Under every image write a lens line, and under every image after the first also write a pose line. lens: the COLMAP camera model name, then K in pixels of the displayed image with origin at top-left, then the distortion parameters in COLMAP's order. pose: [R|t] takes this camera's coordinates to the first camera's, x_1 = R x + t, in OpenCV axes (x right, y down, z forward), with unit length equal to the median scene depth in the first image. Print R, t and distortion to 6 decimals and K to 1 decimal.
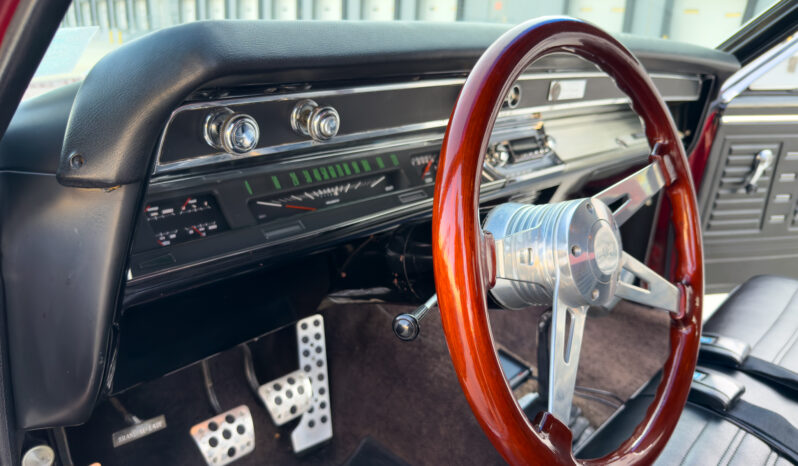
lens RADIAL K [[563.0, 0, 389.7], [0, 563.0, 230.8], [0, 0, 1]] dist [0.069385, -0.102910]
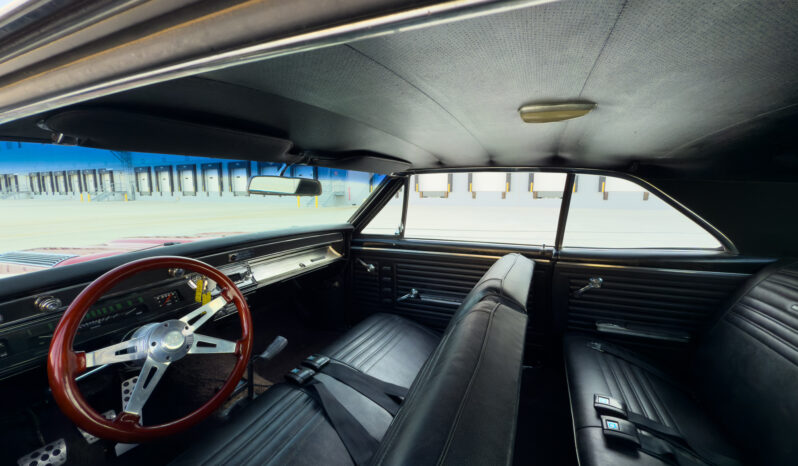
lens RADIAL K [[318.0, 0, 399.0], [0, 318.0, 233.0], [0, 0, 1]] dist [-0.001218, -0.000217]
pose [[0.942582, -0.081967, 0.323759, 0.528690], [0.138350, 0.978156, -0.155144, -0.044997], [-0.303970, 0.191028, 0.933333, -0.474646]]
